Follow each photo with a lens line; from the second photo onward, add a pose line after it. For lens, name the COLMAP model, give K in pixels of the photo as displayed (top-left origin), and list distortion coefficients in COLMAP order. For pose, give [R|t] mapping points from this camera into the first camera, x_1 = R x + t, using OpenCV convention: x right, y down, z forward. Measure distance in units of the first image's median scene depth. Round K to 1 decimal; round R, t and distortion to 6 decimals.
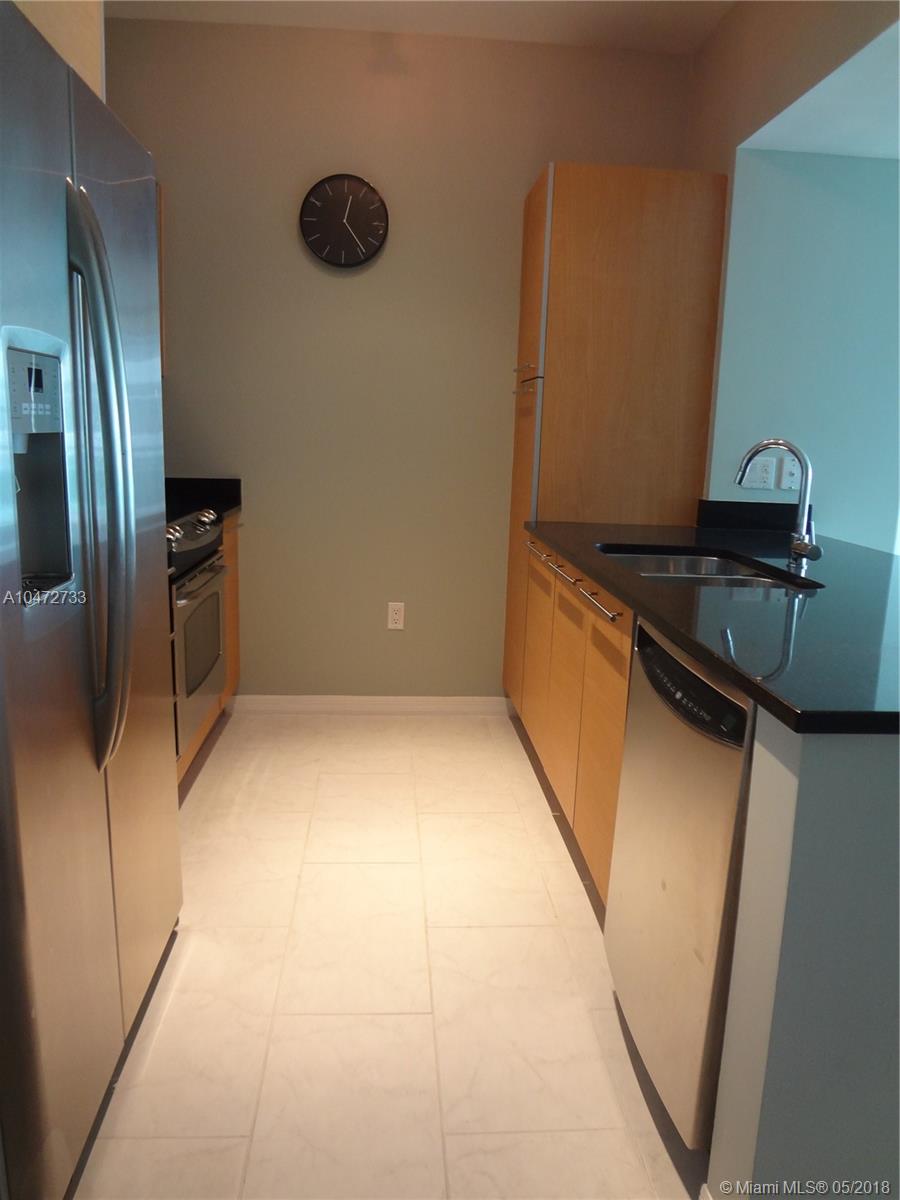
lens RADIAL K [[877.9, 0, 447.7], [0, 877.9, 598.9], [0, 0, 1]] dist [-0.054310, 0.020316]
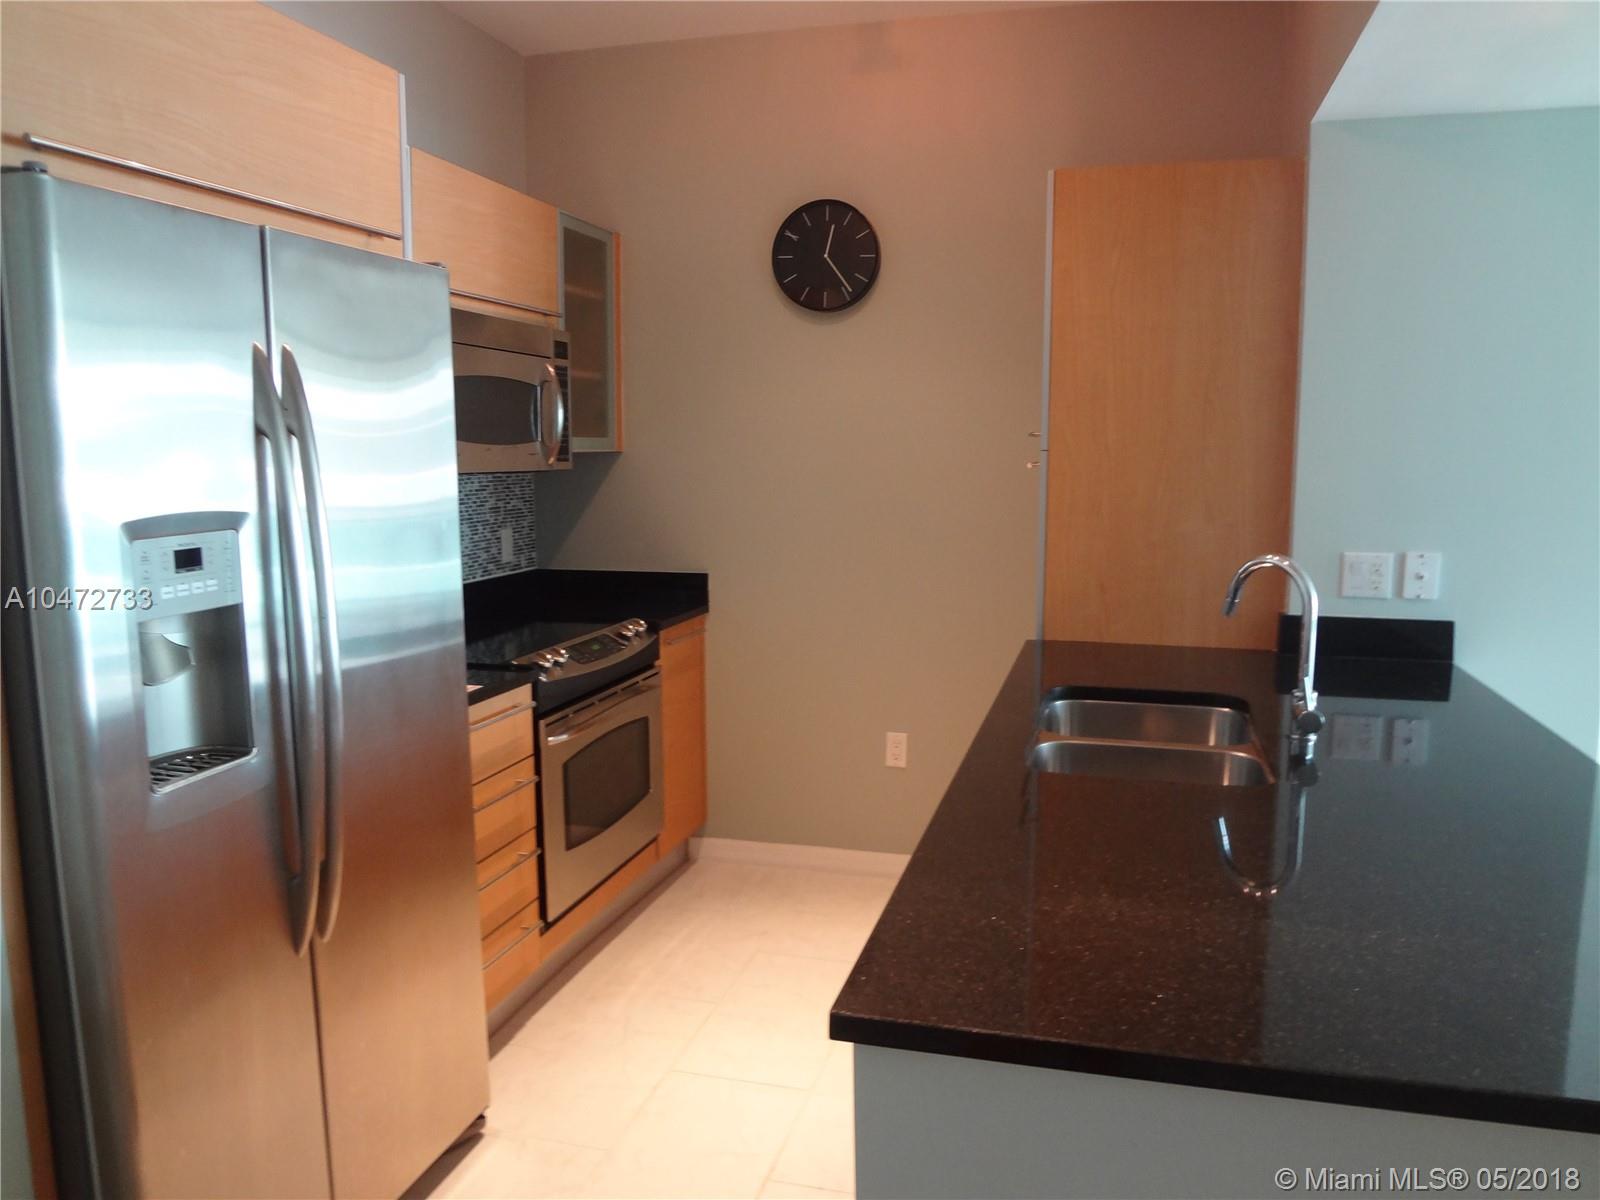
lens RADIAL K [[1170.5, 0, 793.1], [0, 1170.5, 602.3], [0, 0, 1]] dist [-0.054310, 0.020316]
pose [[0.943803, 0.009386, -0.330375, 0.231268], [-0.030353, 0.997834, -0.058363, -0.056123], [0.329112, 0.065111, 0.942043, -0.004822]]
